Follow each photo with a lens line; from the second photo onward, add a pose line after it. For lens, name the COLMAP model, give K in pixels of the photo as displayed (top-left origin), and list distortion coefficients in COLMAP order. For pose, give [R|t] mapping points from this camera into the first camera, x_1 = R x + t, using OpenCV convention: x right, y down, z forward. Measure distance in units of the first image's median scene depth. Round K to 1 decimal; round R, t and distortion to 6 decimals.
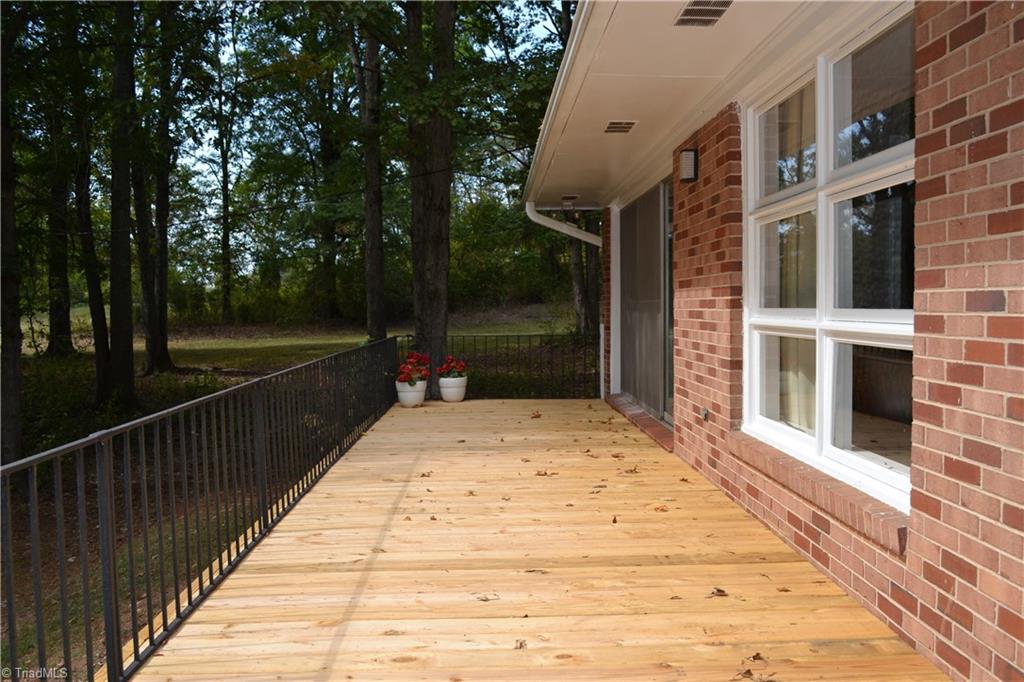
lens RADIAL K [[917.0, 0, 512.0], [0, 917.0, 341.0], [0, 0, 1]] dist [-0.043439, 0.008225]
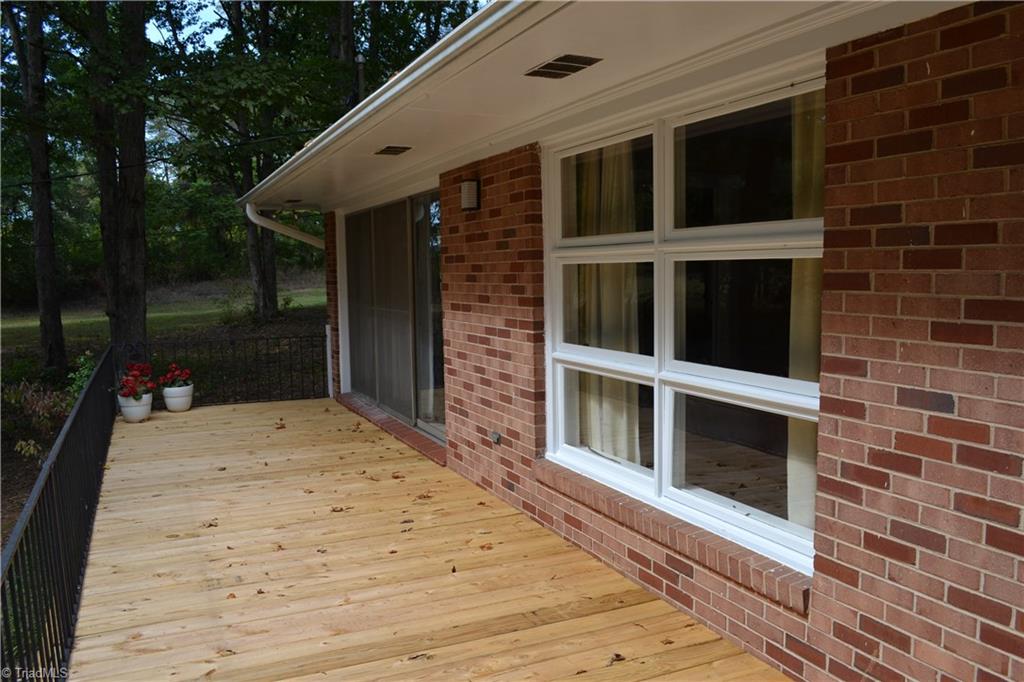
lens RADIAL K [[827.9, 0, 514.7], [0, 827.9, 352.1], [0, 0, 1]] dist [-0.077806, 0.010305]
pose [[0.919632, -0.045486, 0.390138, -0.149722], [0.023319, 0.997843, 0.061371, -0.084481], [-0.392088, -0.047341, 0.918709, 0.149283]]
